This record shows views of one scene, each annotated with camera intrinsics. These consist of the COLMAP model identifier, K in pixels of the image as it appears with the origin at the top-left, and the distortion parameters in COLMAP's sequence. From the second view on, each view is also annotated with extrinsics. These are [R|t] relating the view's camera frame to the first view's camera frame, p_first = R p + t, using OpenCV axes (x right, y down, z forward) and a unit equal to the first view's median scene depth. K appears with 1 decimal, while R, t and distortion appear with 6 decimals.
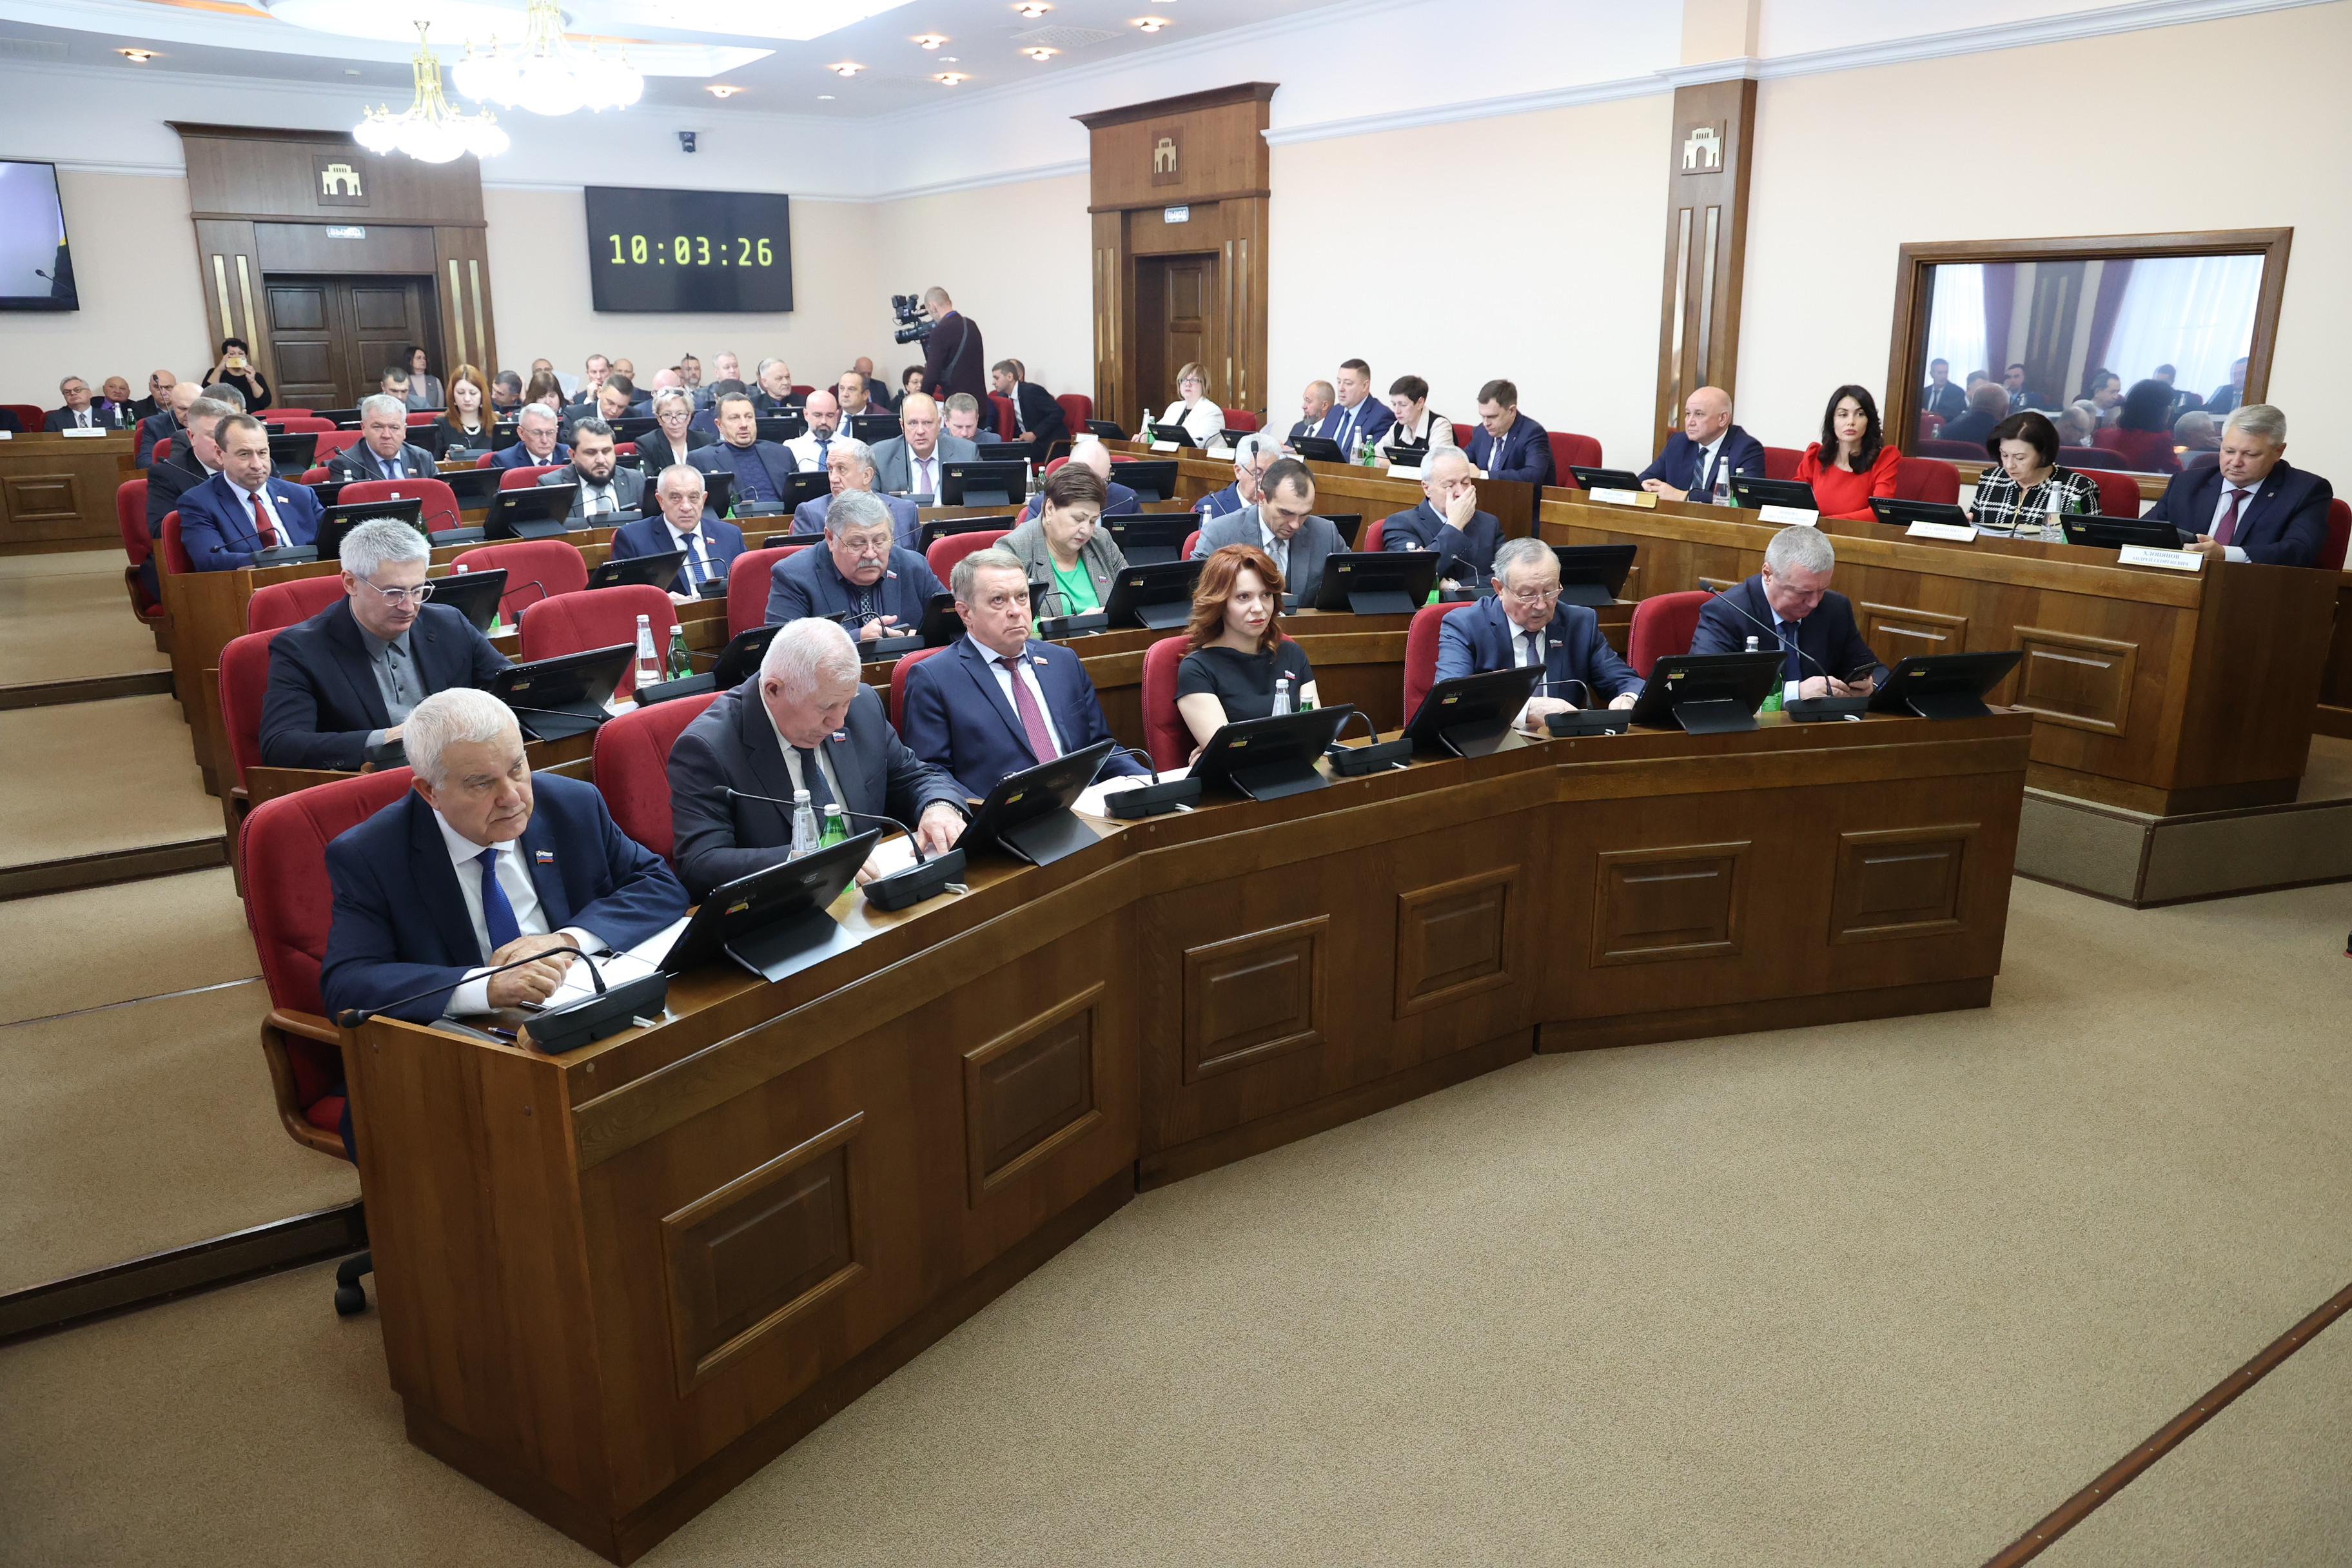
lens RADIAL K [[1636.6, 0, 1176.0], [0, 1636.6, 784.0], [0, 0, 1]] dist [0.000116, -0.000039]
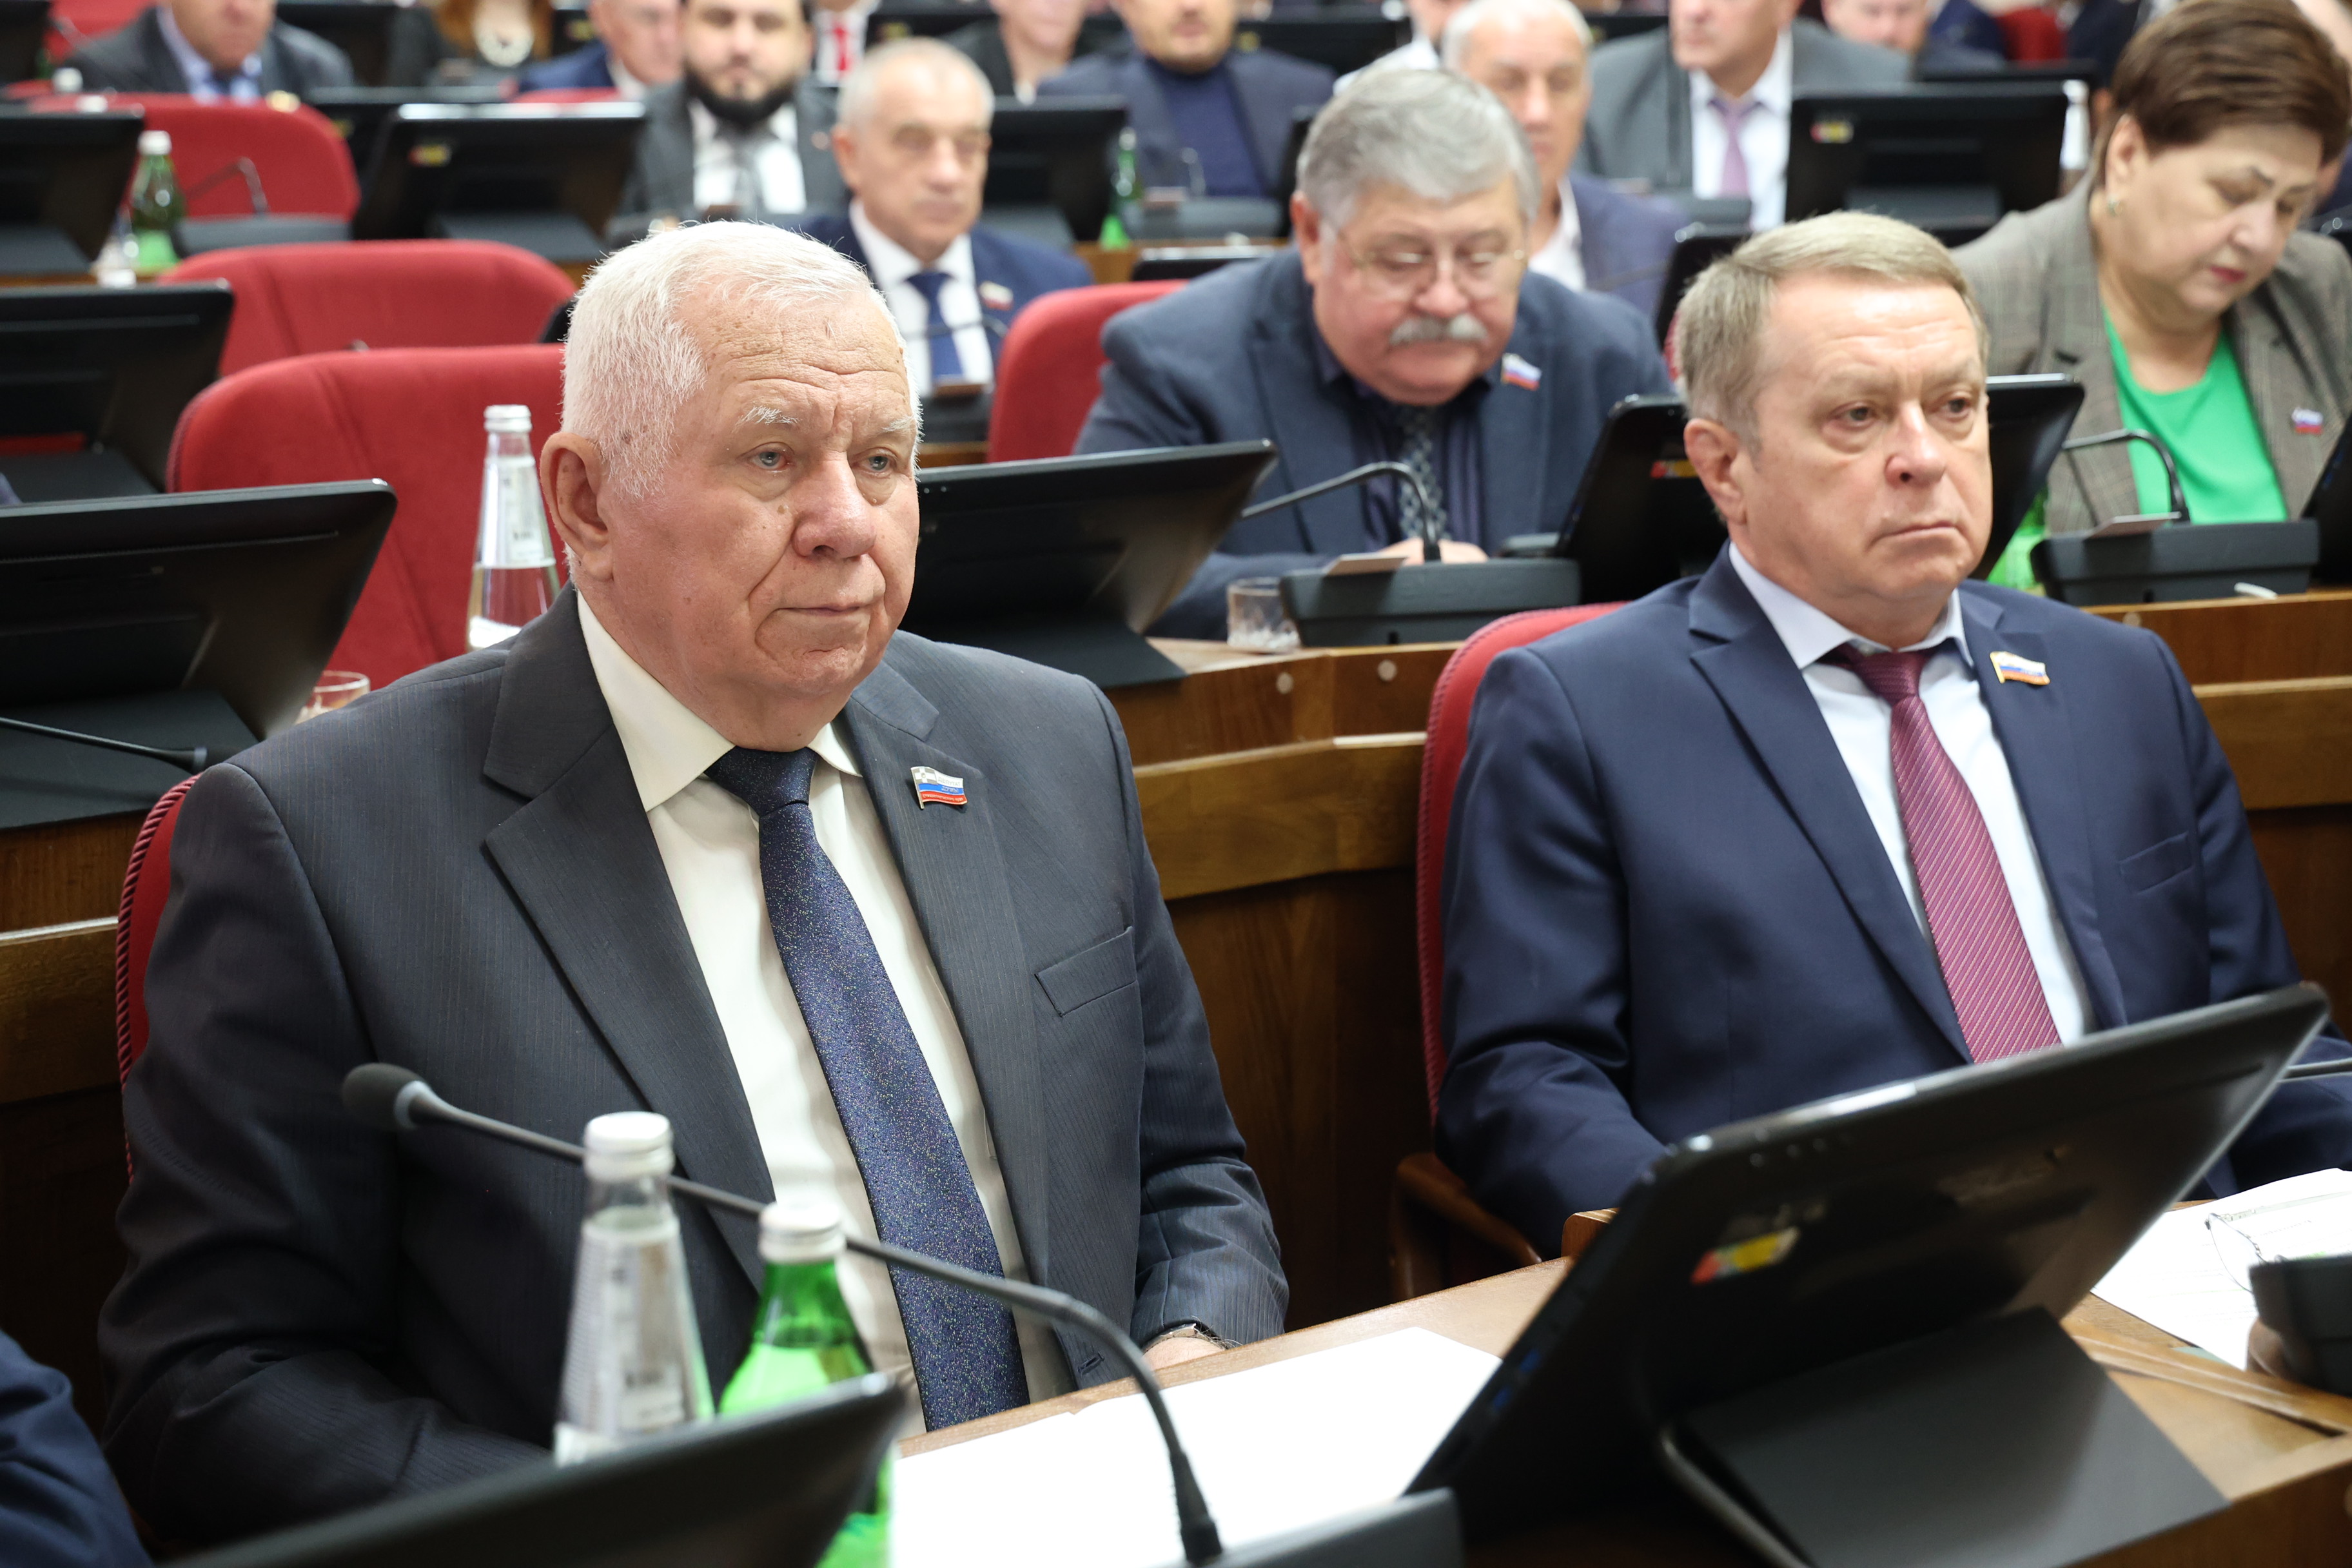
lens RADIAL K [[3677.1, 0, 1176.0], [0, 3677.1, 784.0], [0, 0, 1]] dist [0.208186, -0.032487]
pose [[0.942511, 0.051628, -0.330163, -0.015835], [-0.079491, 0.994272, -0.071446, -0.007117], [0.324584, 0.093584, 0.941216, 0.427236]]
